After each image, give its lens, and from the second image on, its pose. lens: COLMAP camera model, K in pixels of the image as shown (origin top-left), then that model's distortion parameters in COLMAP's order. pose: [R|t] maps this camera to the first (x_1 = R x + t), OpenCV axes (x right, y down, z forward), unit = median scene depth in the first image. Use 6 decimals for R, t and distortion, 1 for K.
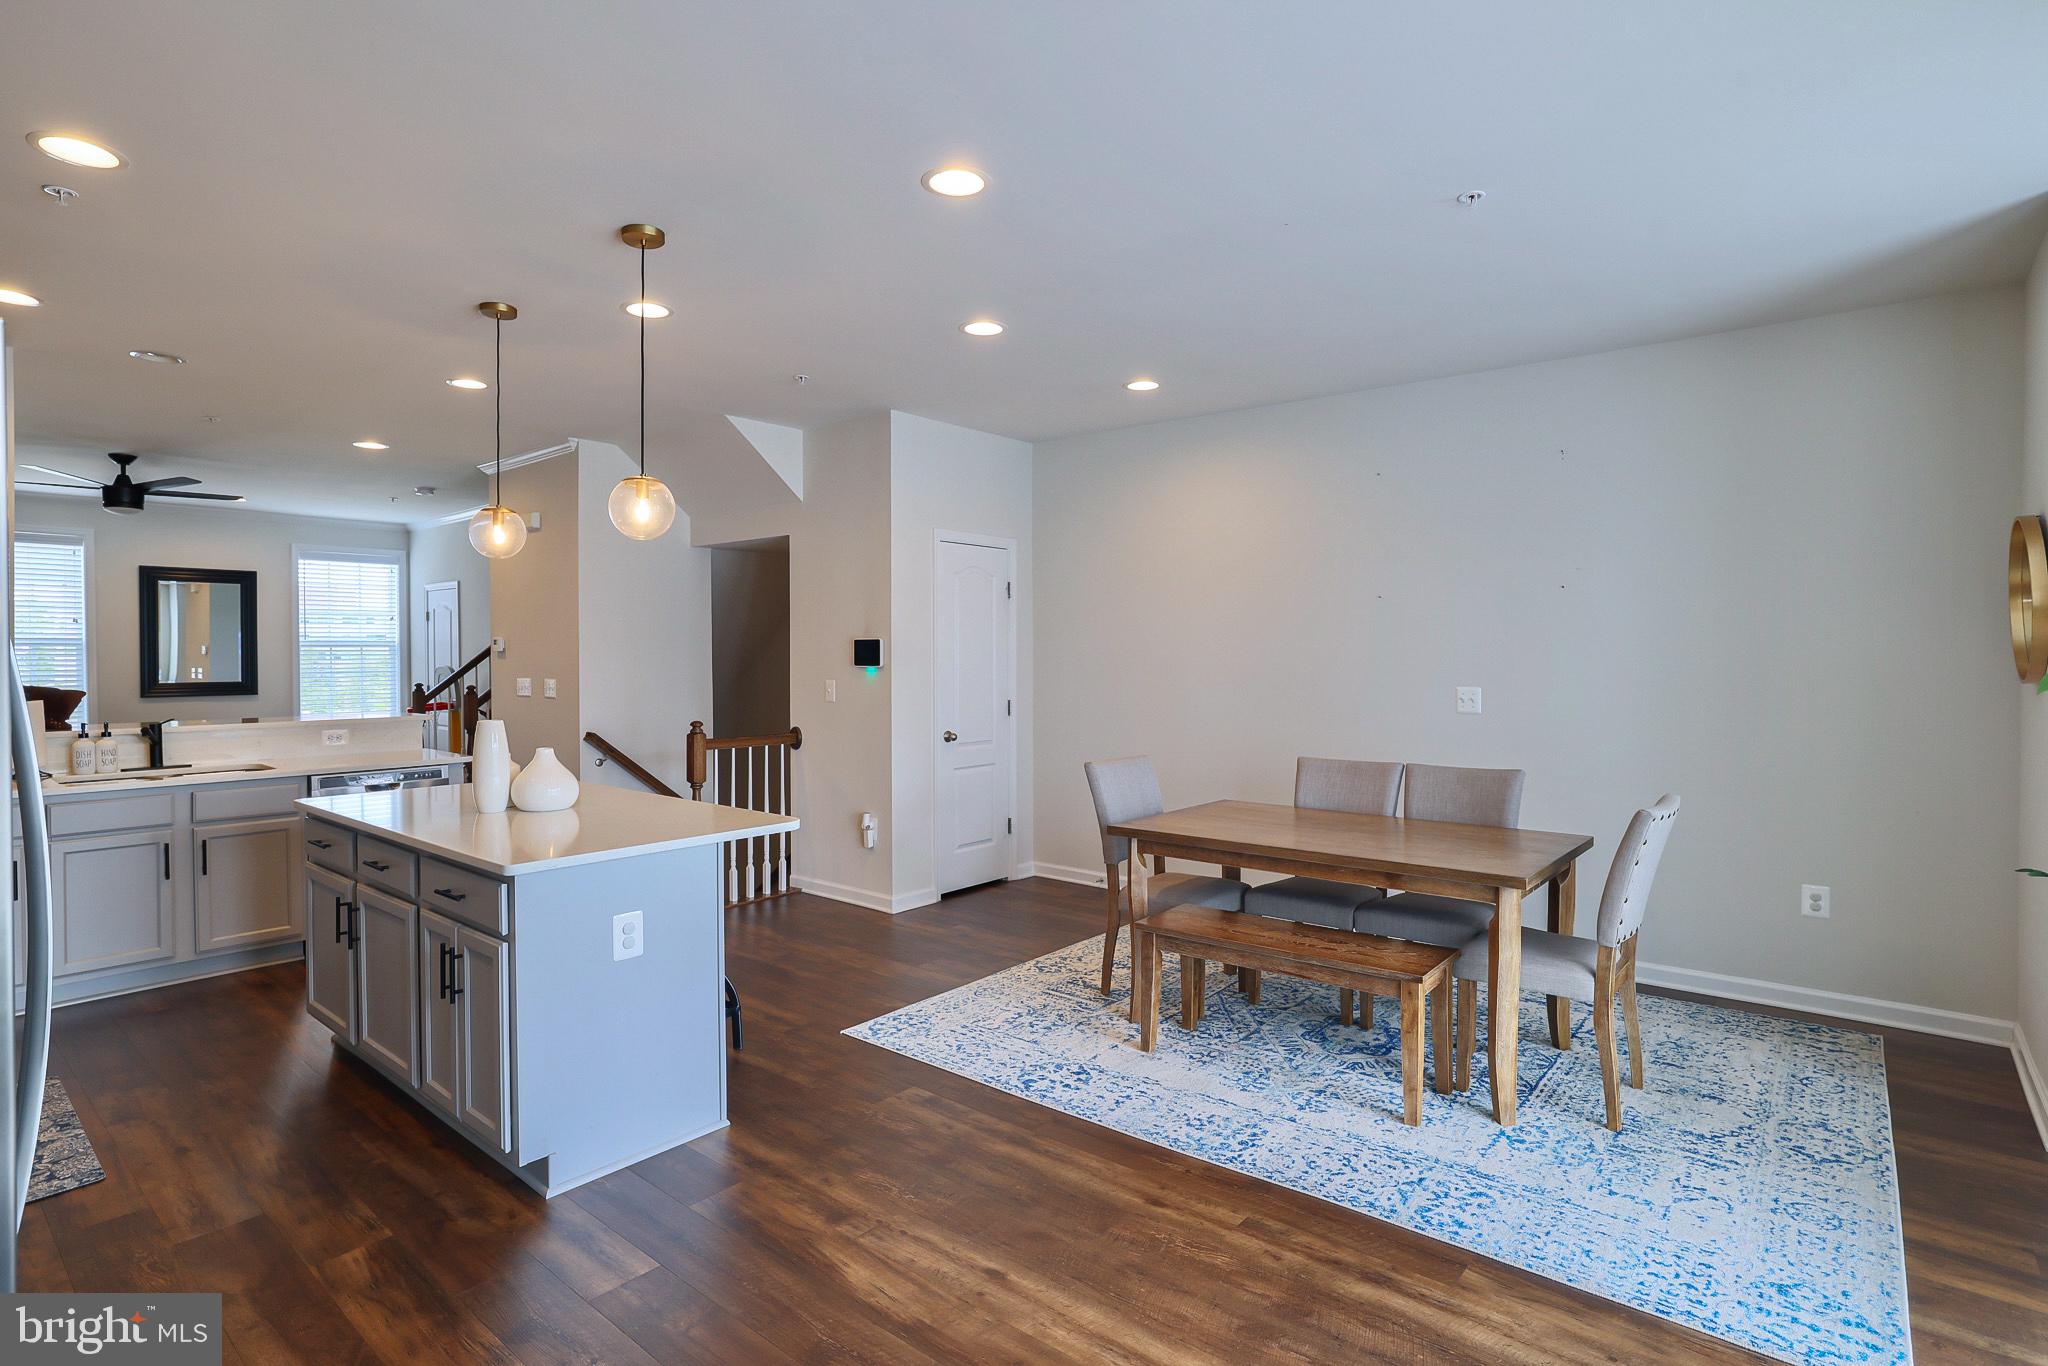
lens RADIAL K [[1020.9, 0, 1010.2], [0, 1020.9, 670.1], [0, 0, 1]] dist [-0.030467, 0.003112]
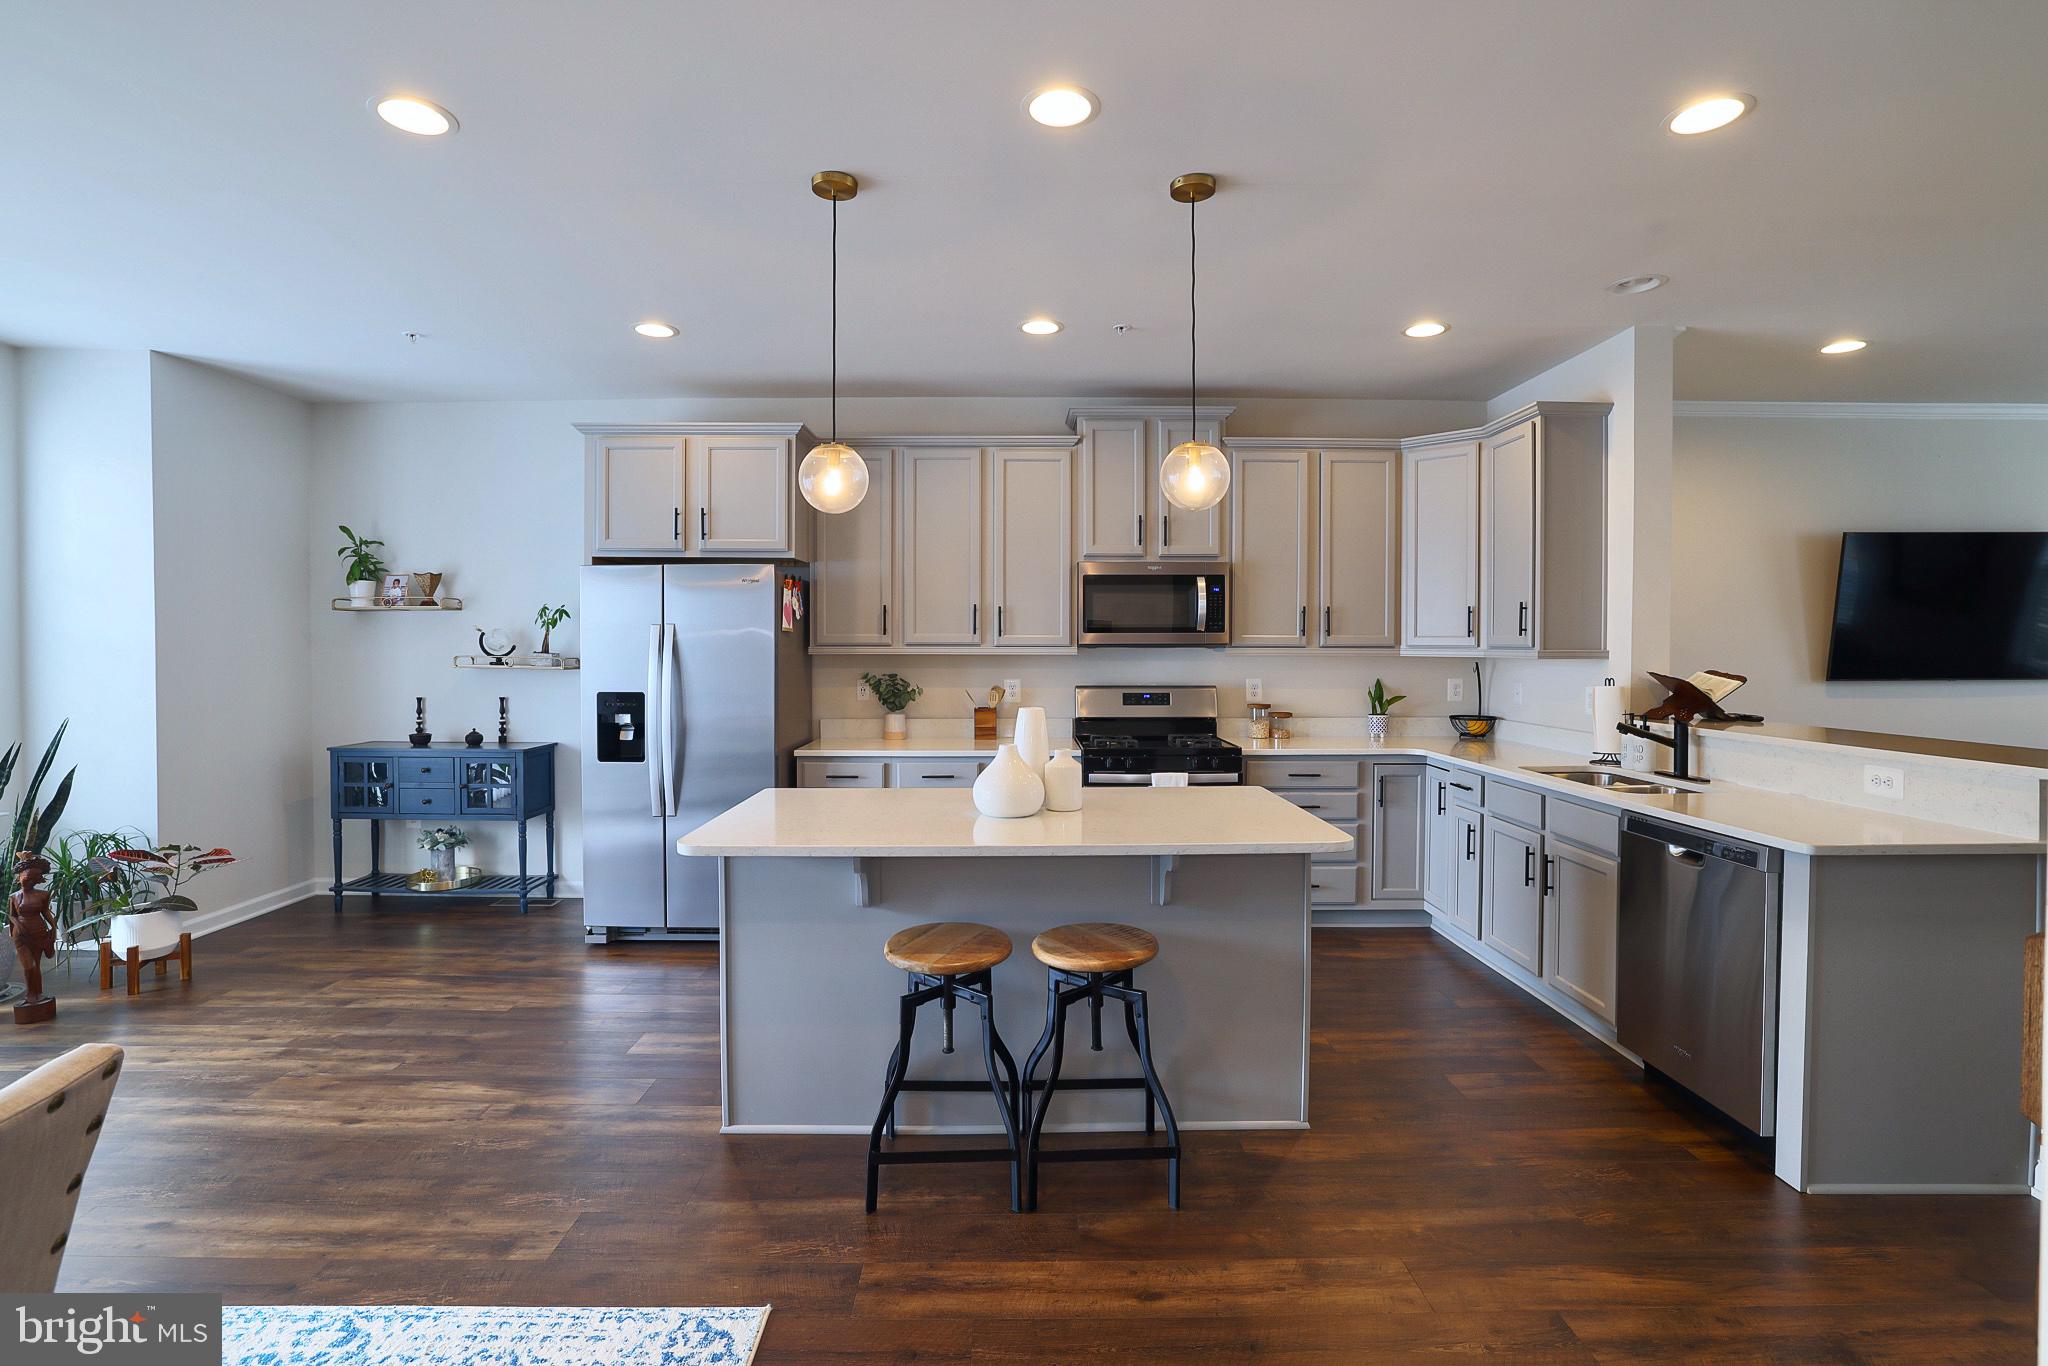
lens RADIAL K [[934.5, 0, 1019.0], [0, 934.5, 656.9], [0, 0, 1]] dist [-0.039031, 0.012433]
pose [[-0.759374, 0.011079, -0.650560, 0.059977], [-0.007441, 0.999642, 0.025710, -0.020203], [0.650611, 0.024364, -0.759020, 1.606110]]
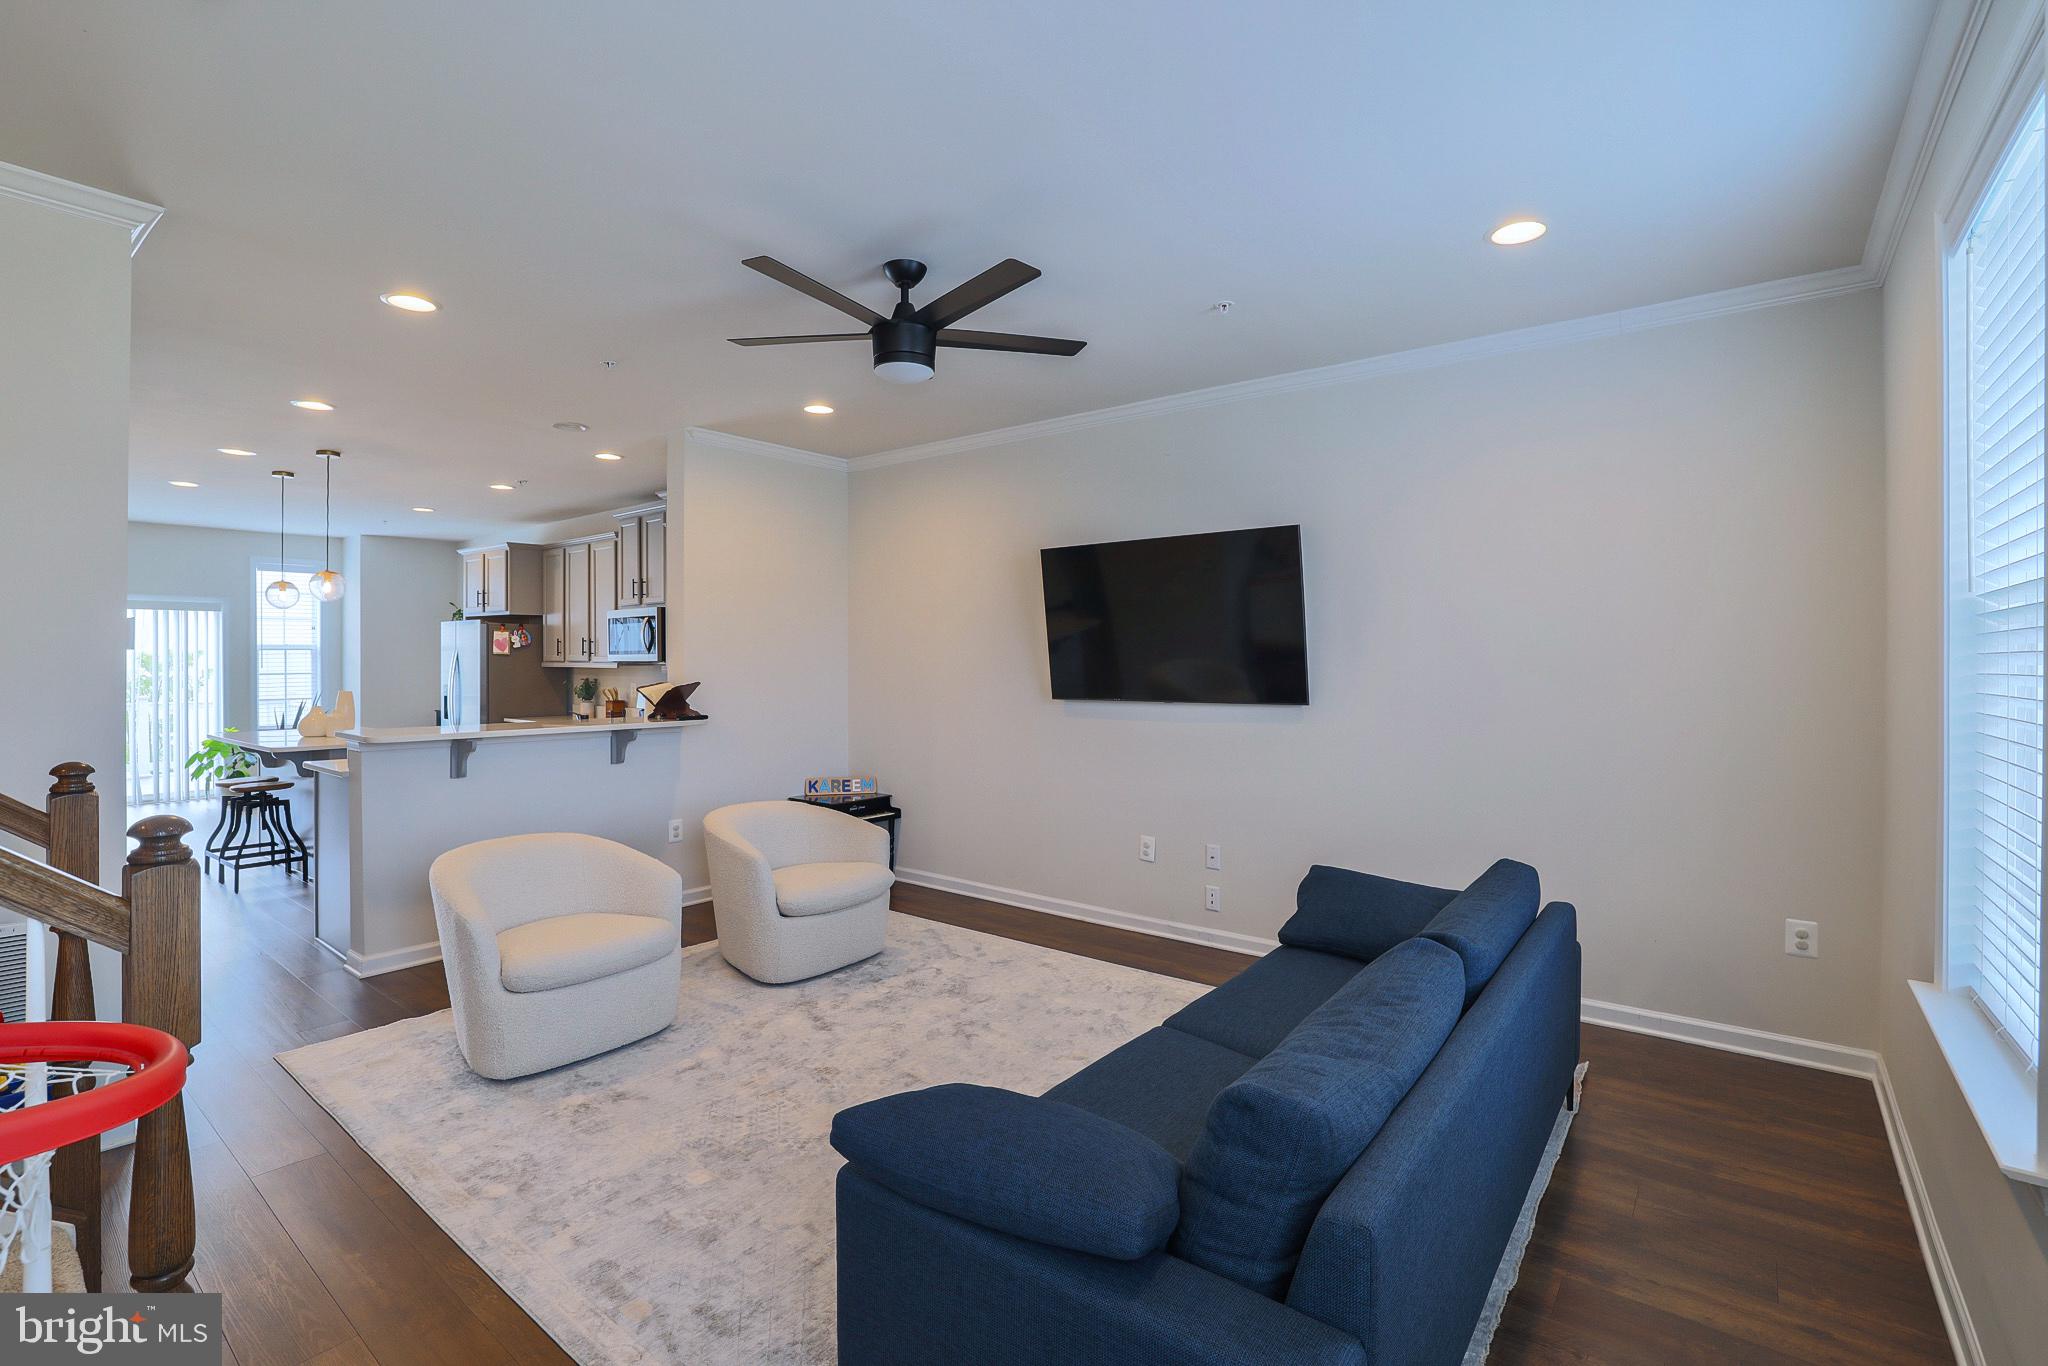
lens RADIAL K [[934.5, 0, 1011.1], [0, 934.5, 653.5], [0, 0, 1]] dist [-0.039031, 0.012433]
pose [[-0.999626, 0.003264, -0.027149, -1.778626], [0.003112, 0.999979, 0.005652, -0.031834], [0.027167, 0.005566, -0.999615, 2.841536]]
